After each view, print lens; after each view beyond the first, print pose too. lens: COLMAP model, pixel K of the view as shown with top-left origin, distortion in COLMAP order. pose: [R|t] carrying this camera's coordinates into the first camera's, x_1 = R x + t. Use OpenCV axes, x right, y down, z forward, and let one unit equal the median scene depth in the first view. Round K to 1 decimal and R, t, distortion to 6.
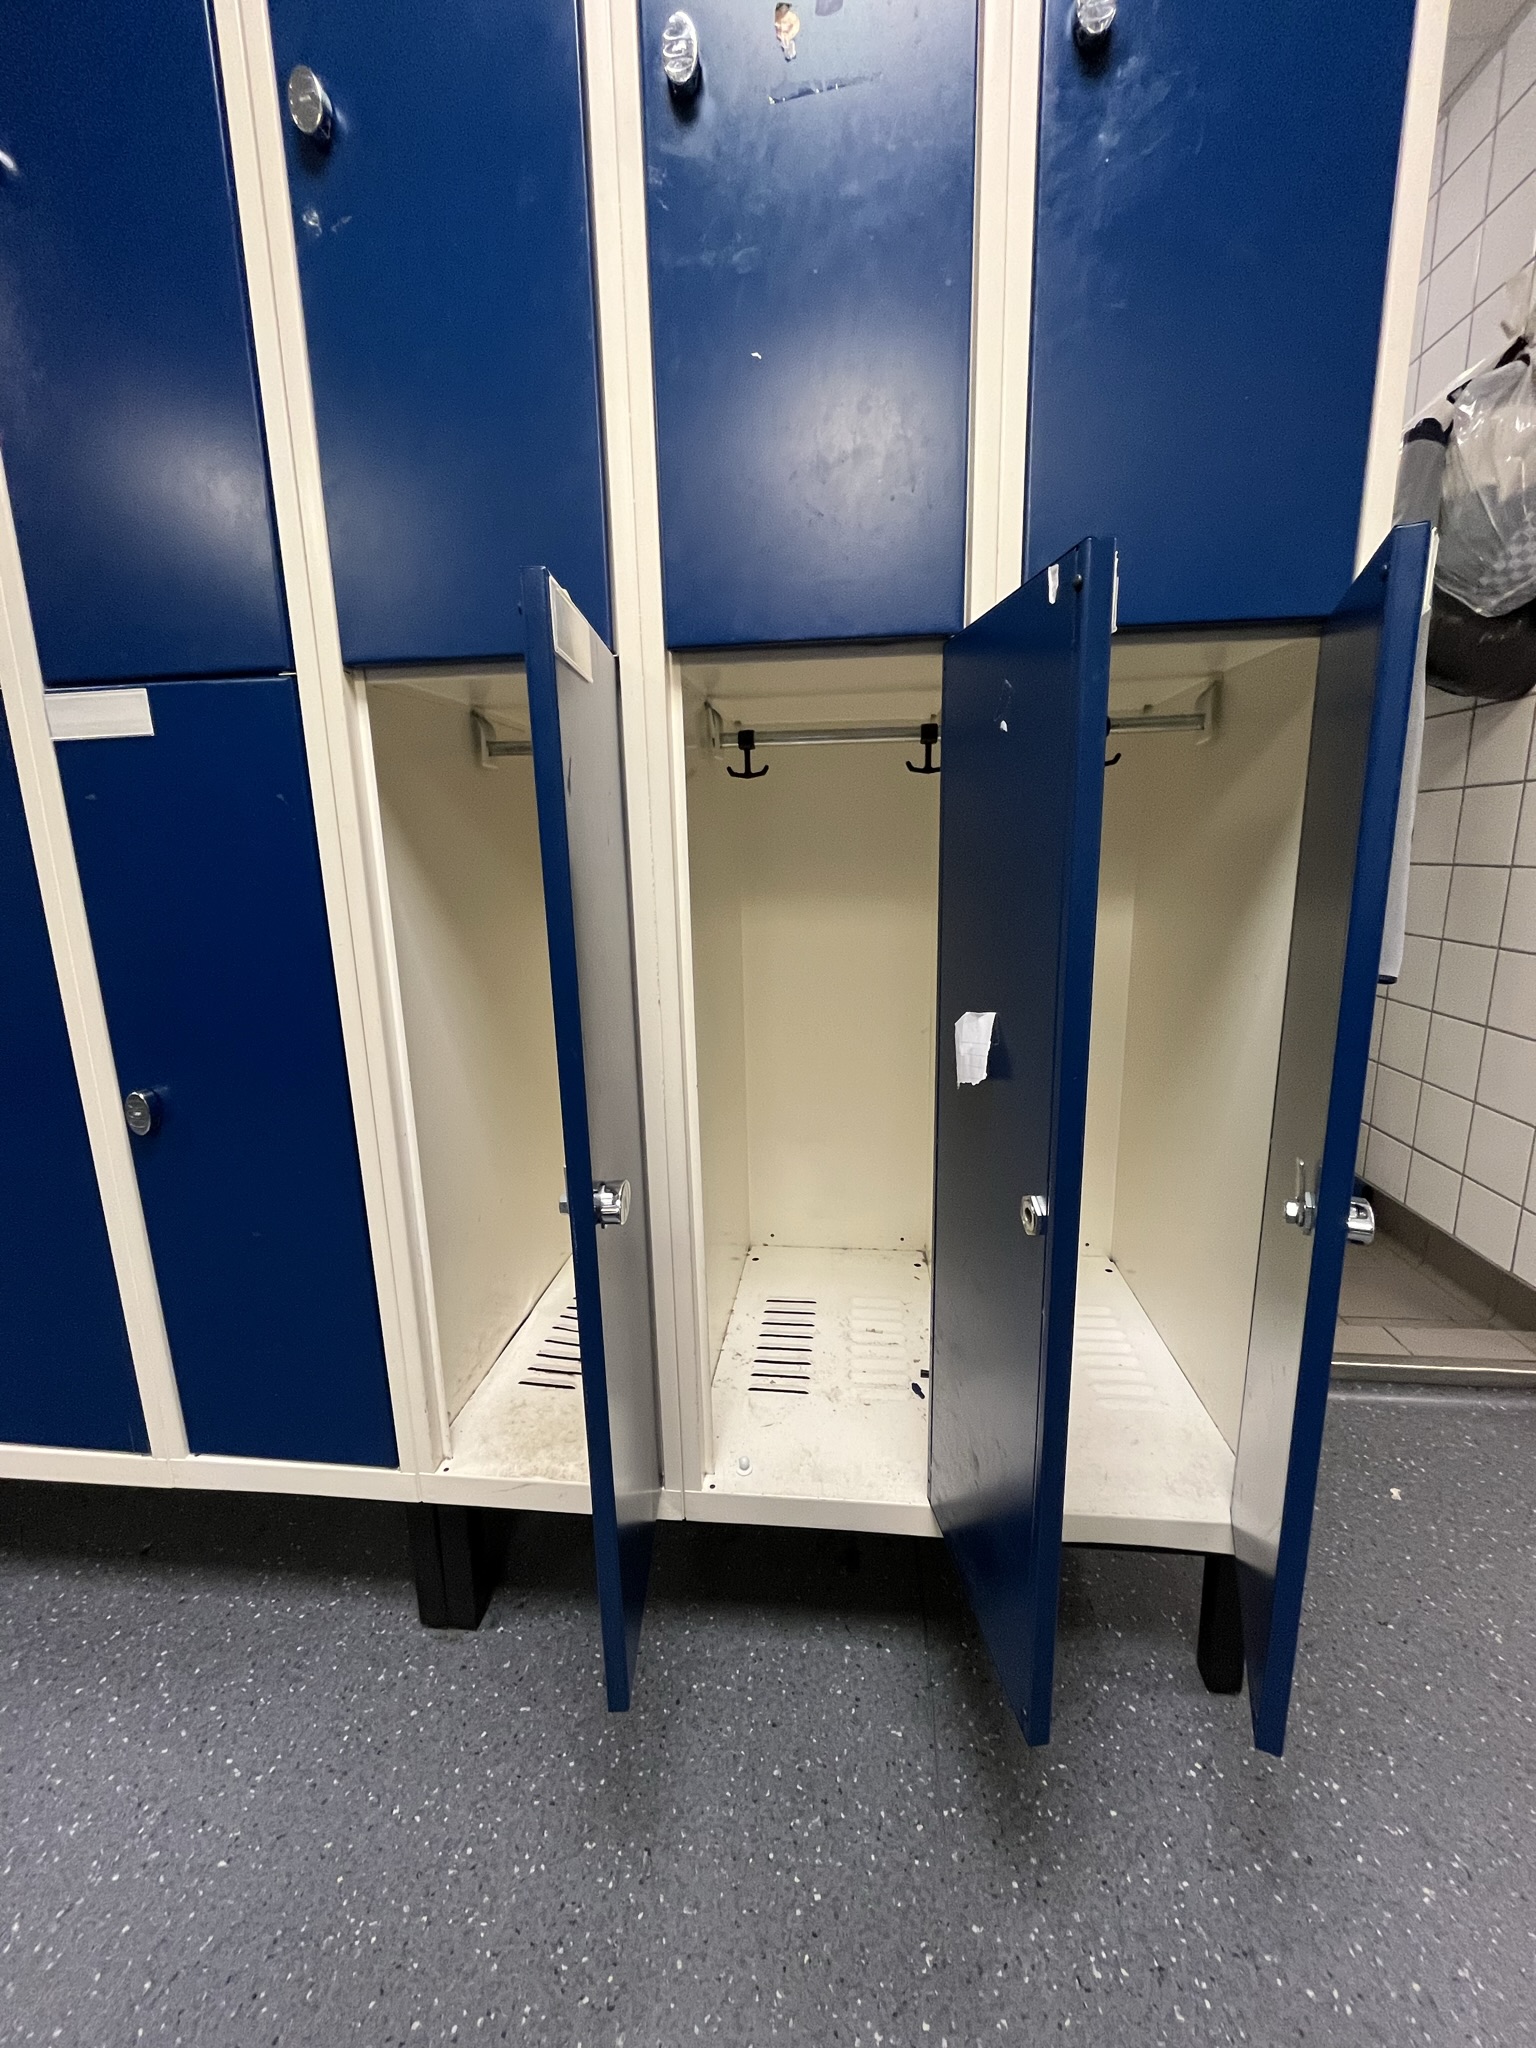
lens RADIAL K [[837.2, 0, 768.5], [0, 837.2, 1021.6], [0, 0, 1]] dist [-0.008867, 0.000573]
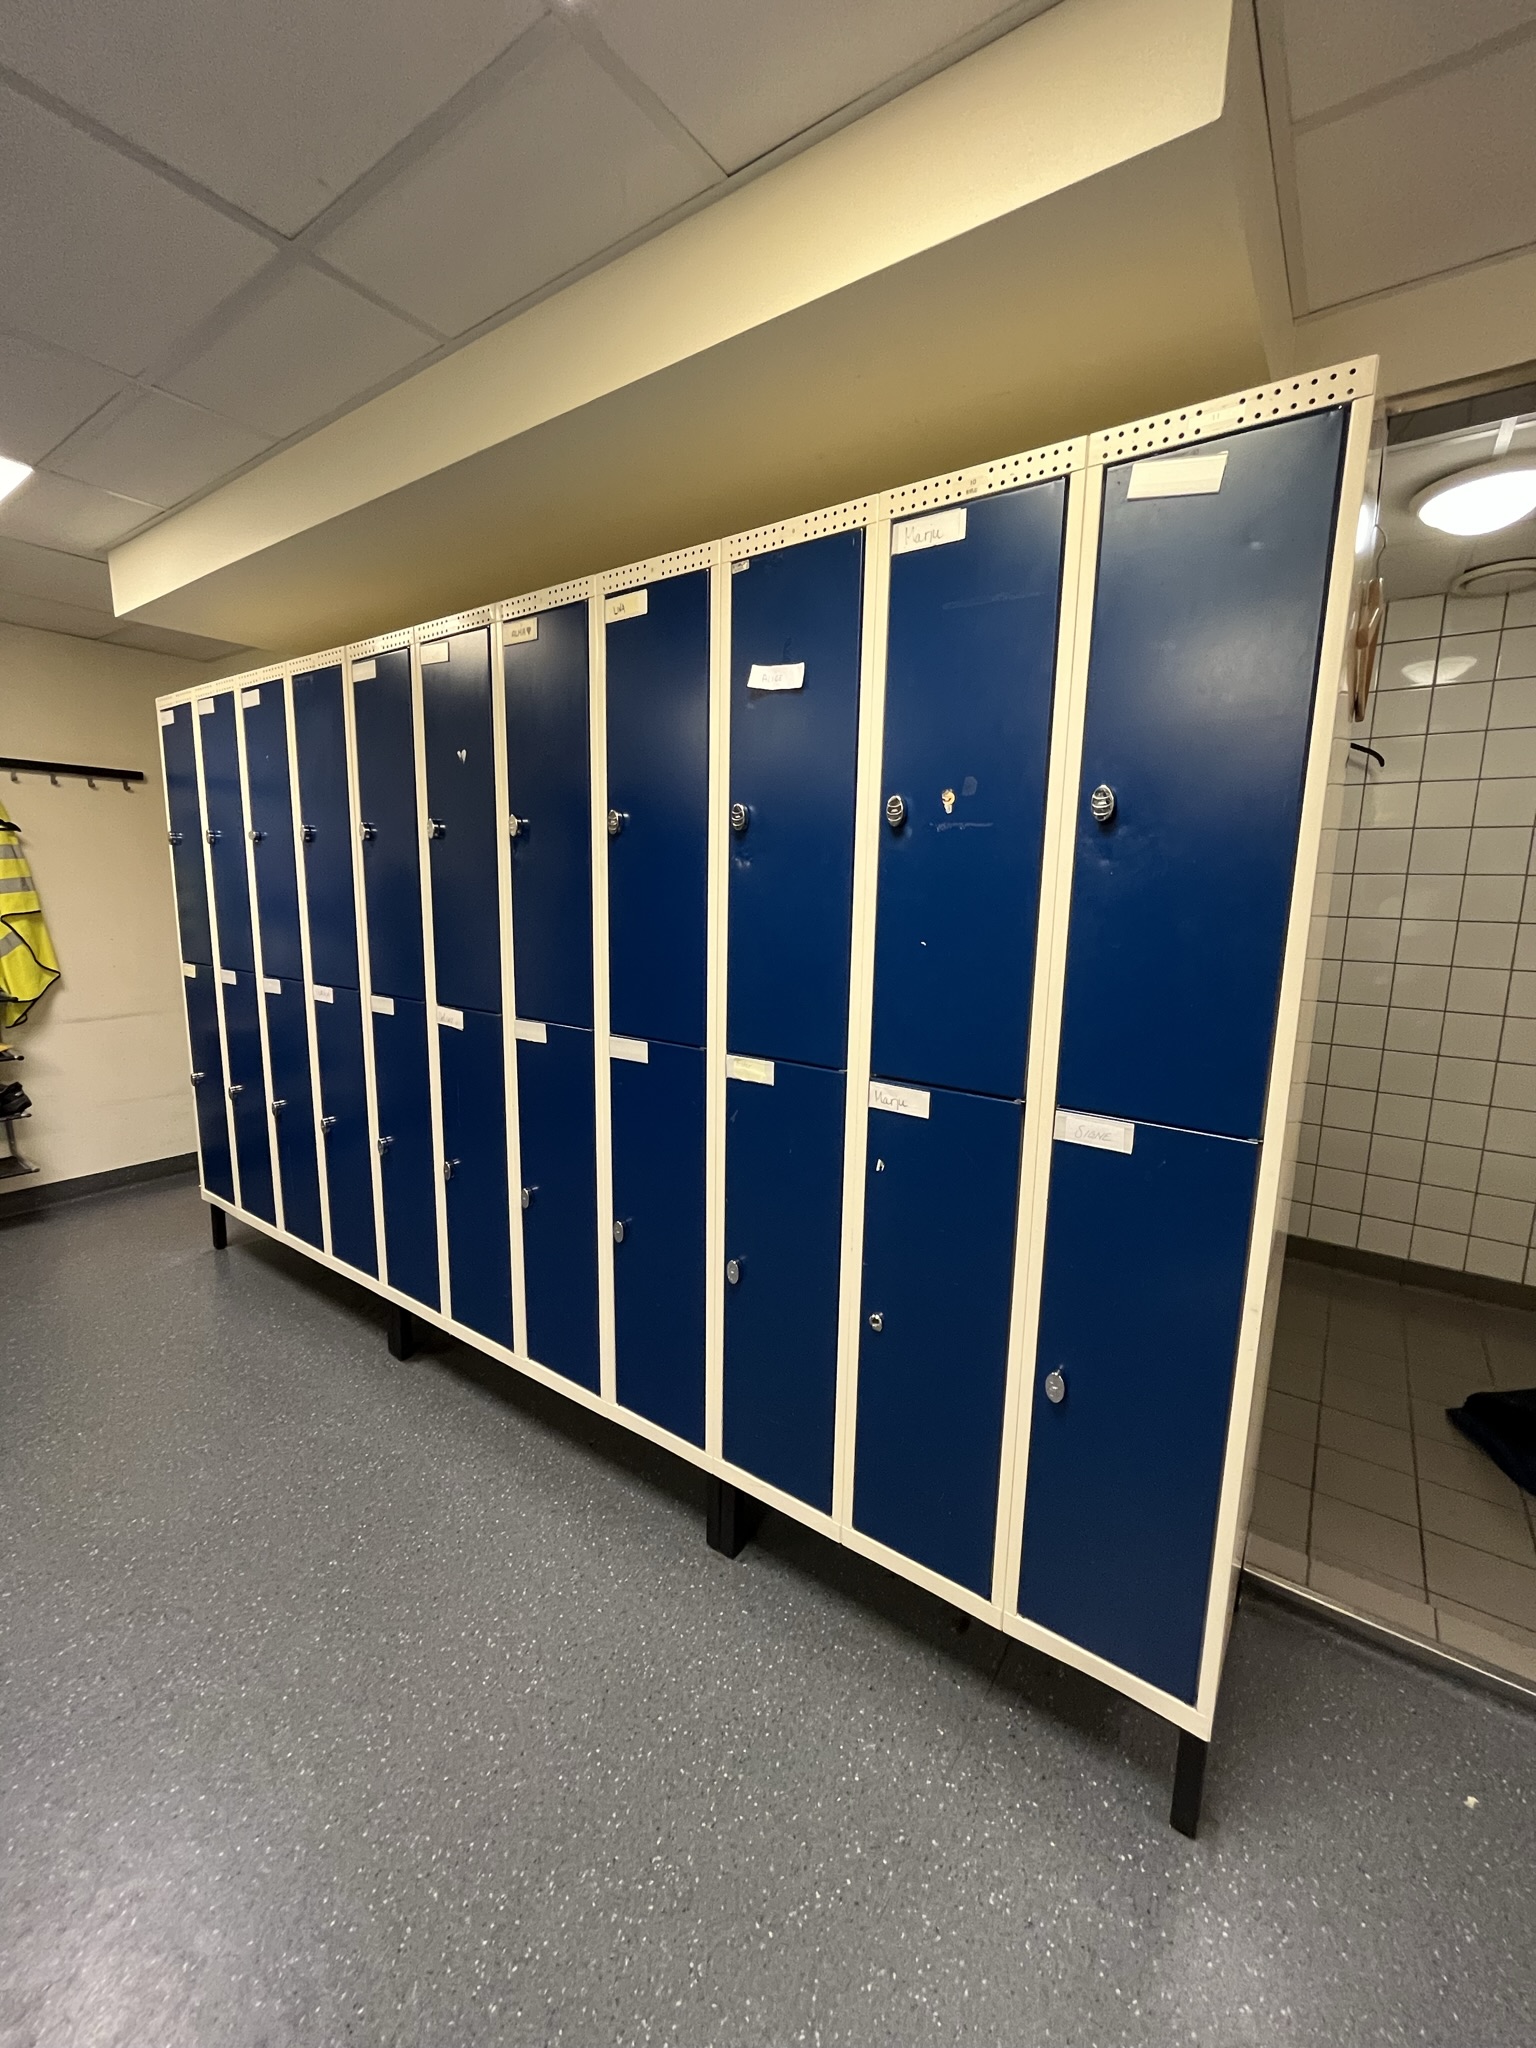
lens RADIAL K [[837.2, 0, 757.1], [0, 837.2, 1019.8], [0, 0, 1]] dist [-0.008867, 0.000573]
pose [[0.866836, 0.120690, -0.483765, 0.451246], [-0.136091, 0.990691, 0.003304, -0.448534], [0.479660, 0.062971, 0.875192, -0.643219]]
